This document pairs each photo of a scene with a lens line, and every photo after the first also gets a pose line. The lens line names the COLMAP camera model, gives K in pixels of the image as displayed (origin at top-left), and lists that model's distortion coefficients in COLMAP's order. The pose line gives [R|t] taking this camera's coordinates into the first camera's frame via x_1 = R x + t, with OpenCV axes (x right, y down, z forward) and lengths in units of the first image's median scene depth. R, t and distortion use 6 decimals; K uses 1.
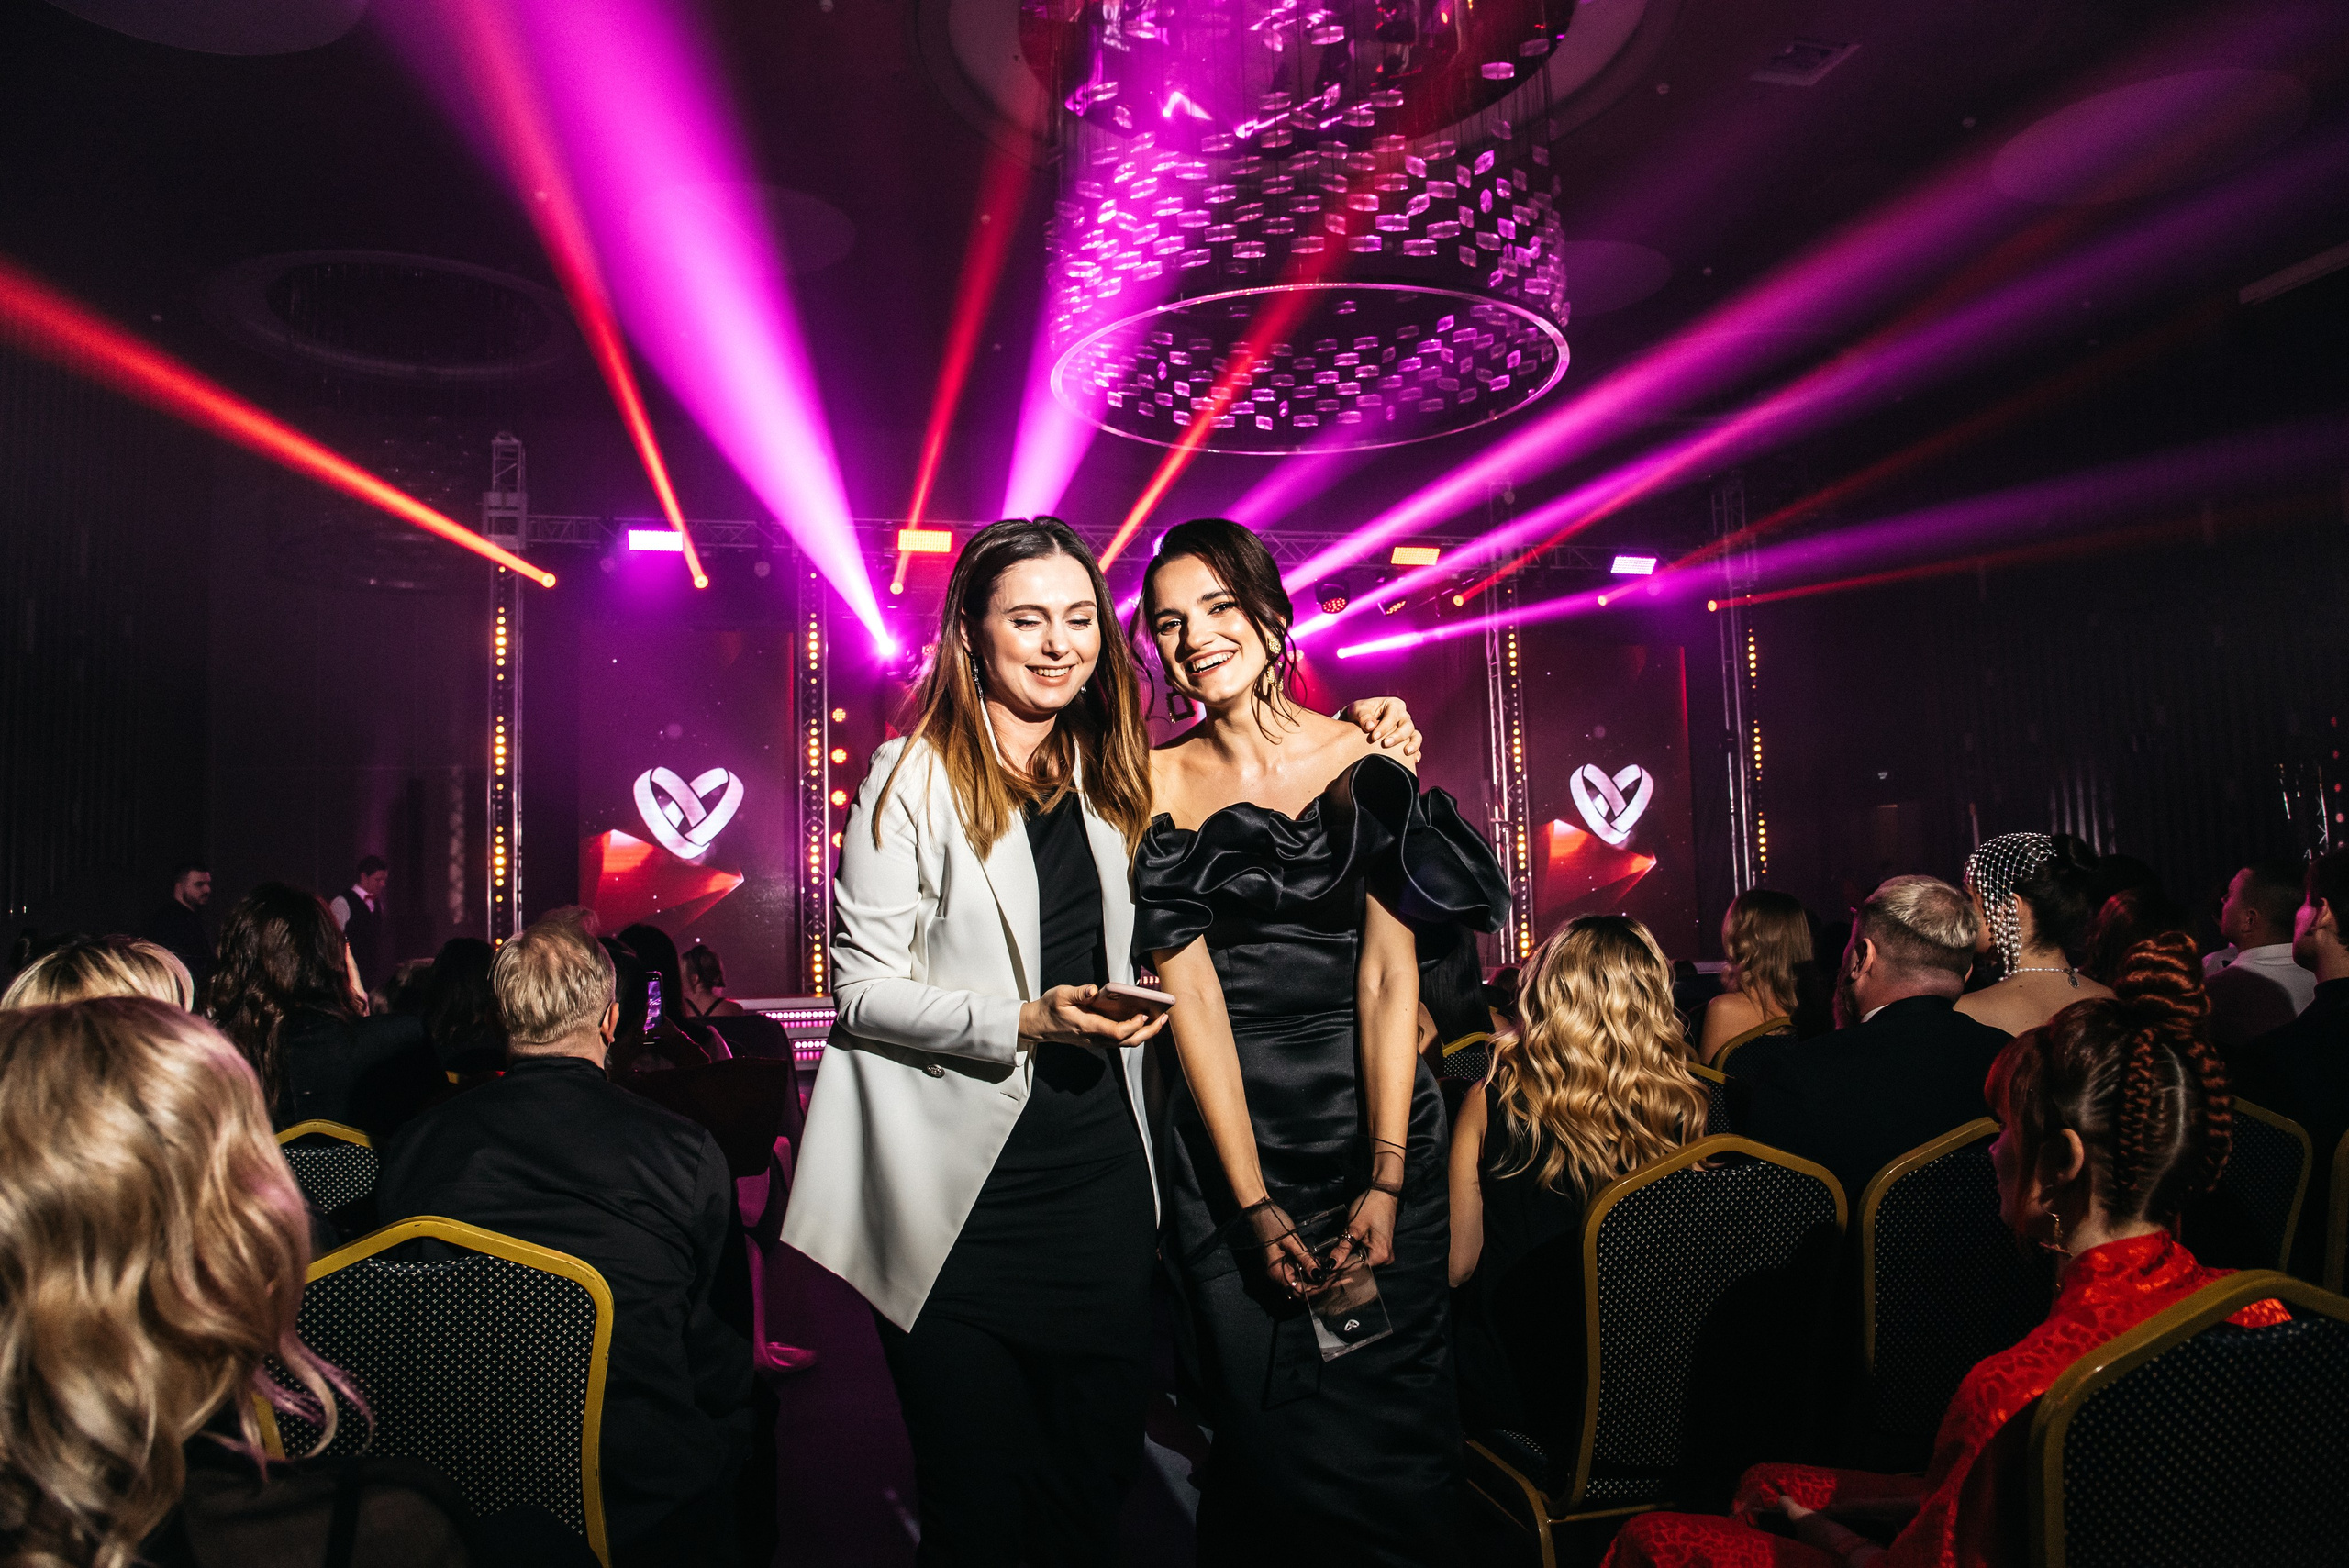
lens RADIAL K [[1612.8, 0, 1174.5], [0, 1612.8, 784.0], [0, 0, 1]] dist [-0.115732, 0.071883]
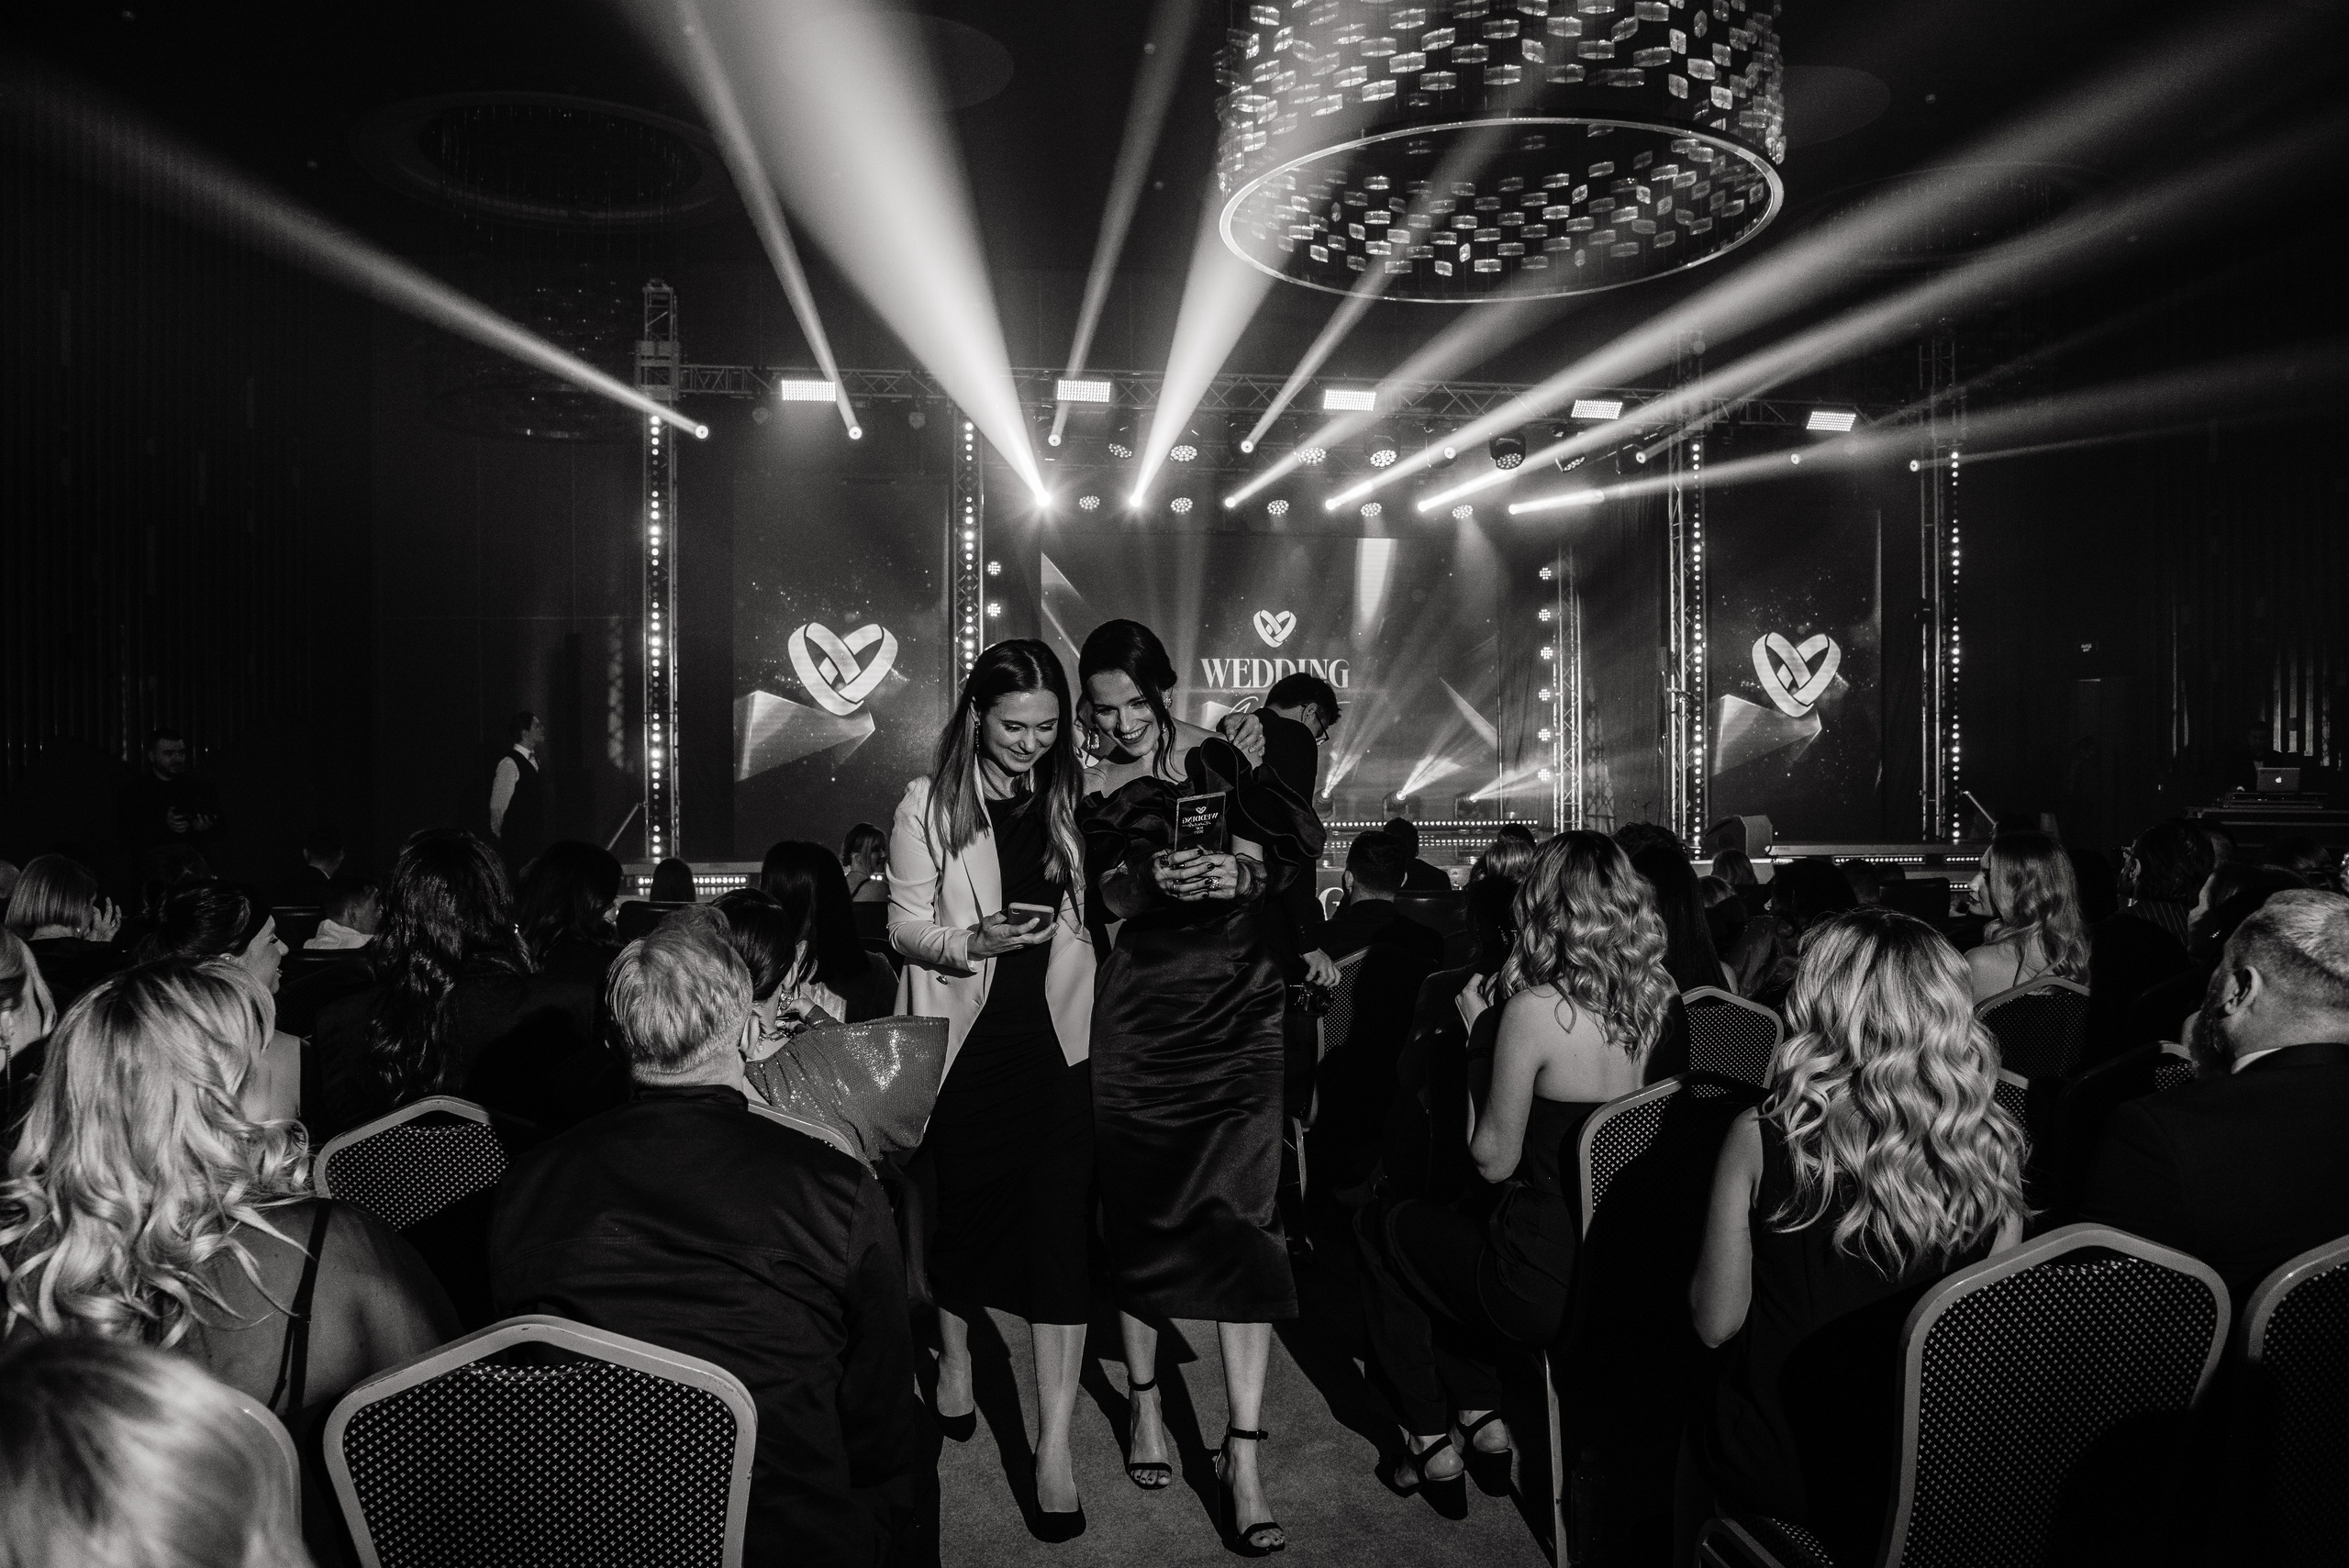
lens RADIAL K [[1612.8, 0, 1174.5], [0, 1612.8, 784.0], [0, 0, 1]] dist [-0.115732, 0.071883]
pose [[0.995599, 0.023389, -0.090752, -0.010994], [-0.014432, 0.995070, 0.098122, -0.015486], [0.092600, -0.096380, 0.991028, 0.036860]]
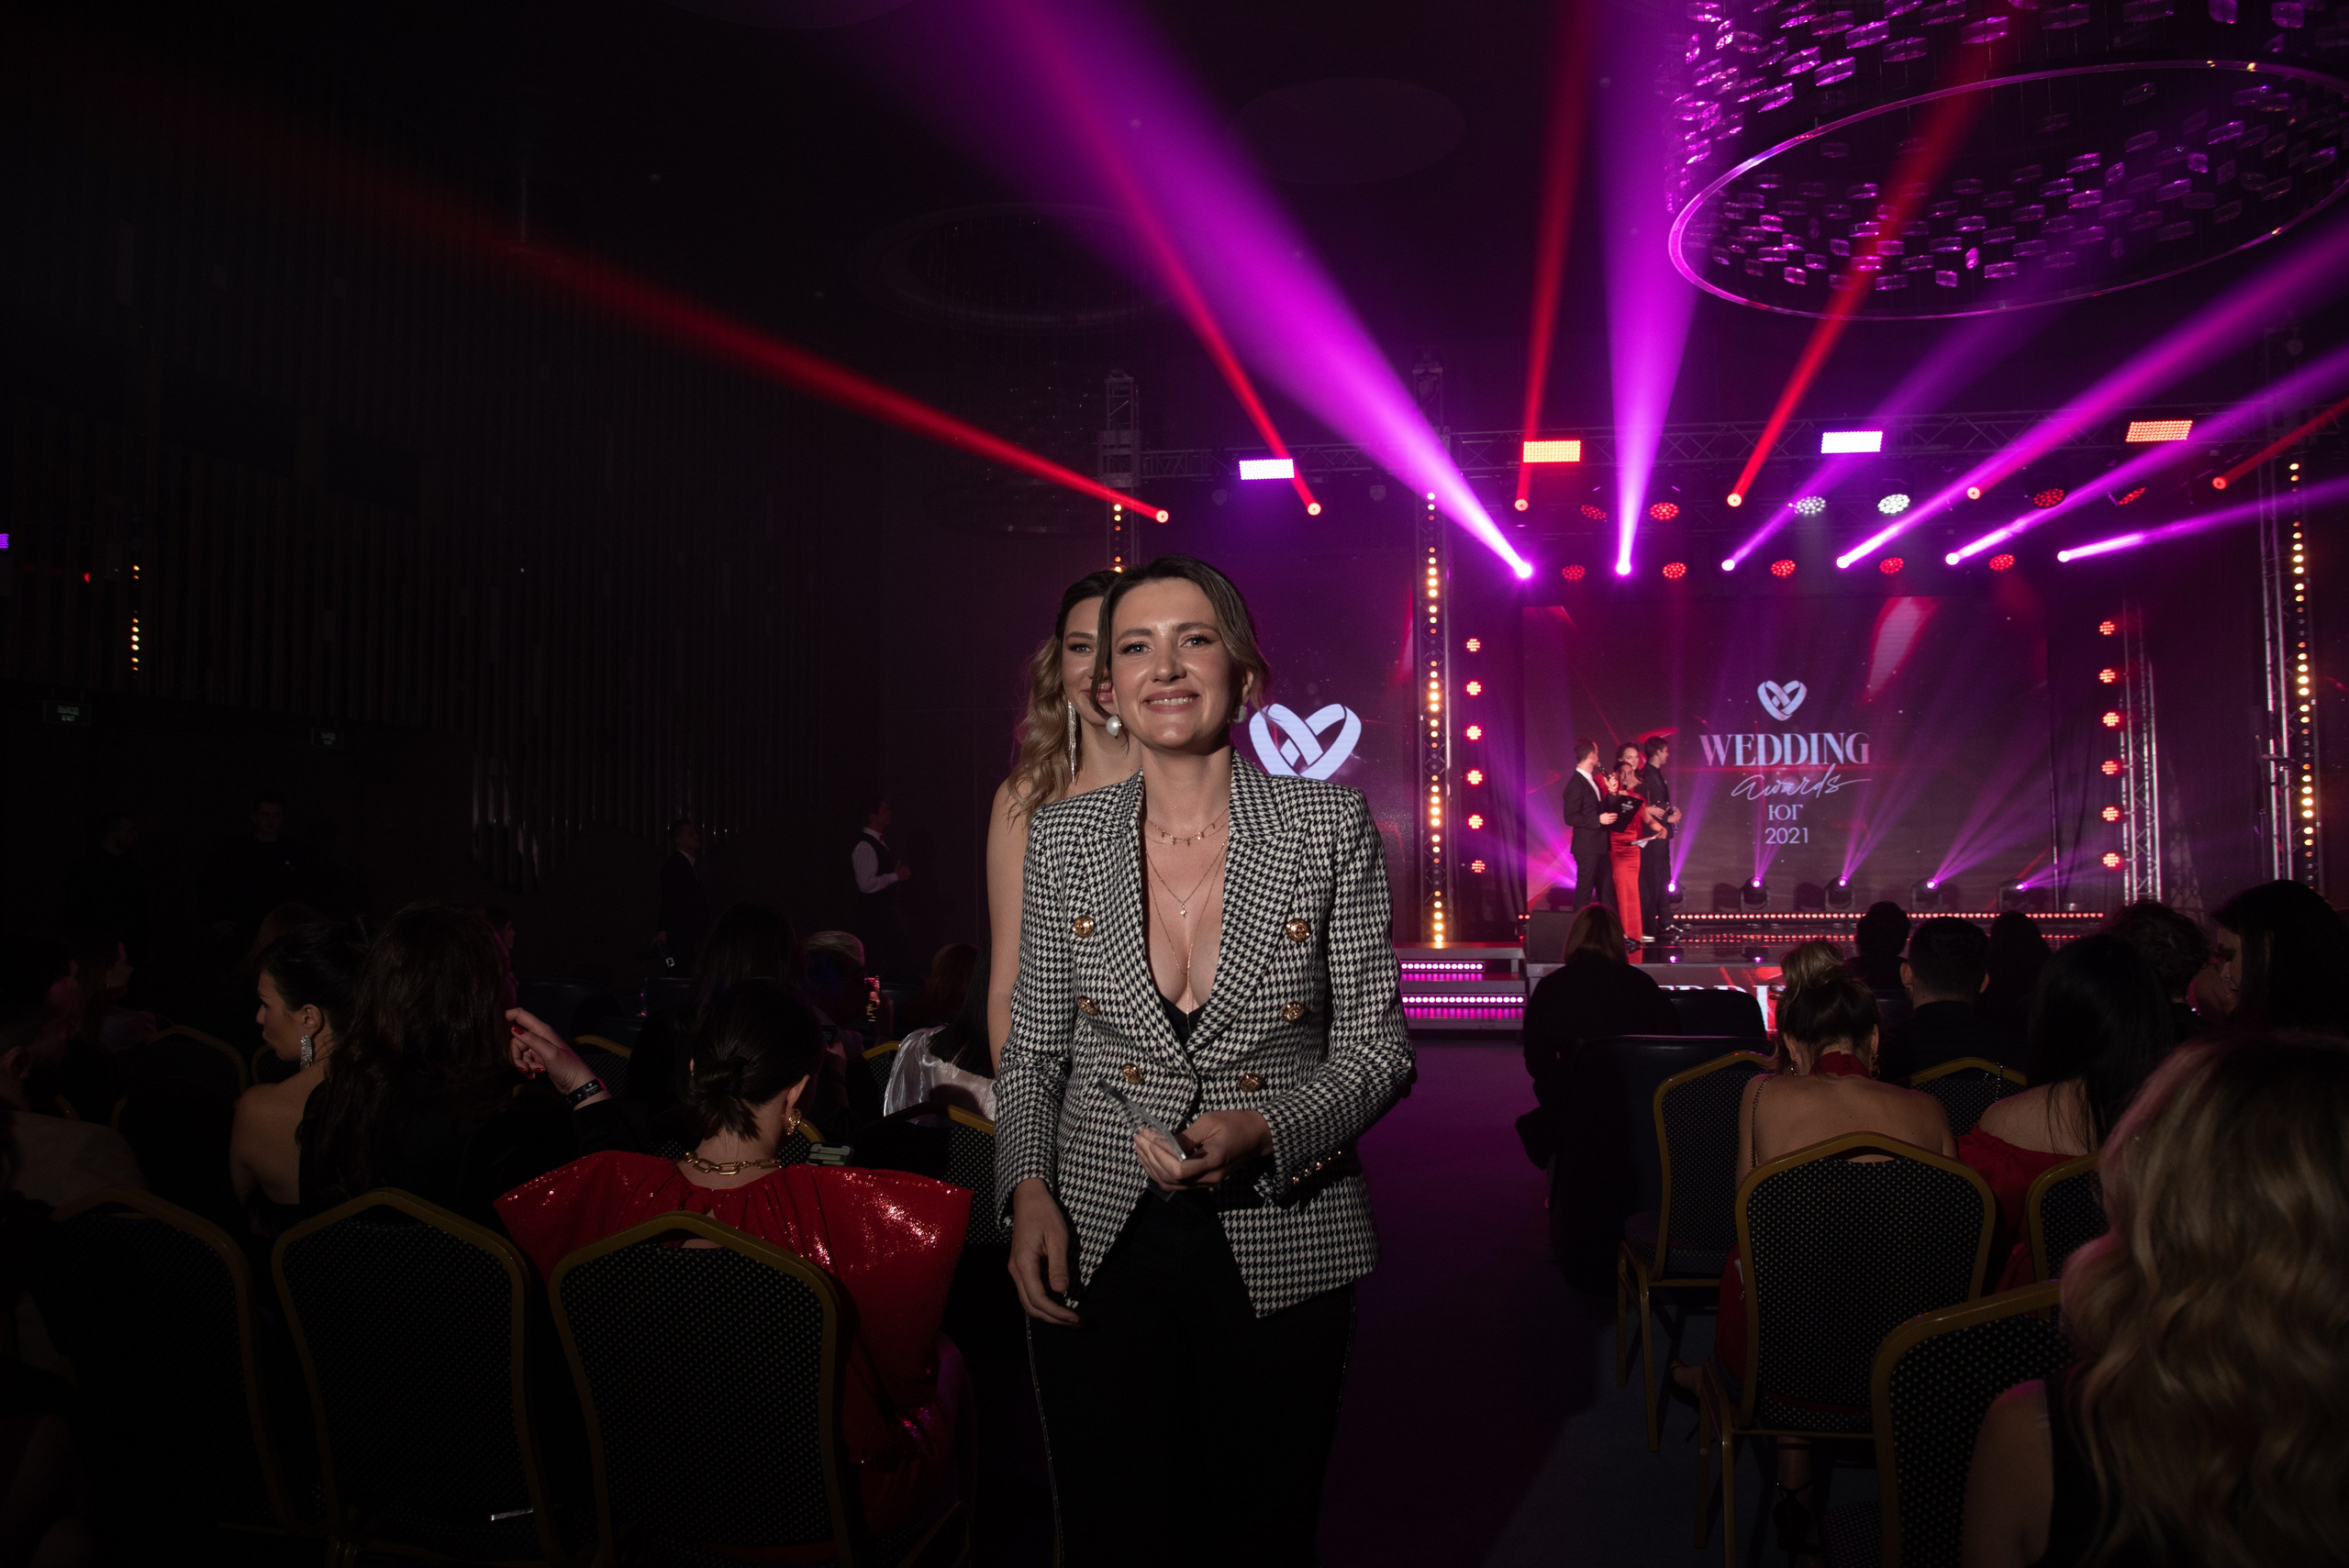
lens RADIAL K [[1612.8, 0, 1174.5], [0, 1612.8, 784.0], [0, 0, 1]] dist [-0.115732, 0.071883]
pose [[0.911070, 0.004395, -0.412228, 0.031126], [0.013724, 0.999066, 0.040982, -0.004263], [0.412023, -0.042995, 0.910158, 0.108879]]
